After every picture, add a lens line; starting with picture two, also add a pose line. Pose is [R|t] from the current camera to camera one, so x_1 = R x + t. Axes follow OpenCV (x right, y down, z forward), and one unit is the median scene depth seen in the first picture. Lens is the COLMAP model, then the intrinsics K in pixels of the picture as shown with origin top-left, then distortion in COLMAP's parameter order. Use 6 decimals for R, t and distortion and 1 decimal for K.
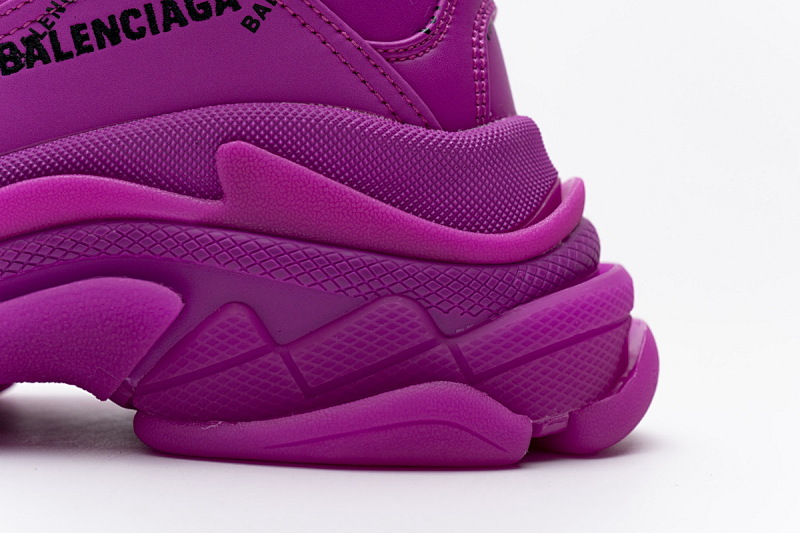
lens RADIAL K [[1563.3, 0, 409.9], [0, 1563.3, 248.2], [0, 0, 1]] dist [0.011882, 0.000000]
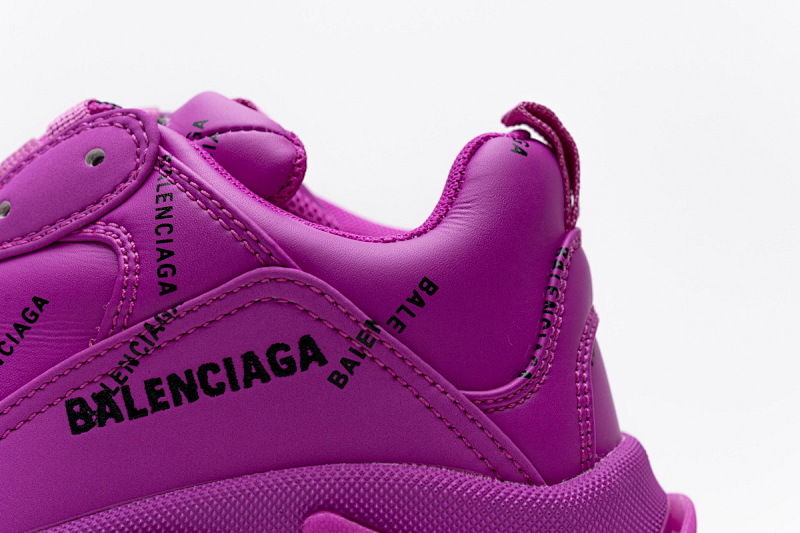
lens RADIAL K [[1563.3, 0, 399.2], [0, 1563.3, 261.6], [0, 0, 1]] dist [0.011882, 0.000000]
pose [[0.999177, -0.006448, -0.040051, -0.028162], [0.007046, 0.999865, 0.014827, -0.225845], [0.039950, -0.015097, 0.999088, 0.079394]]
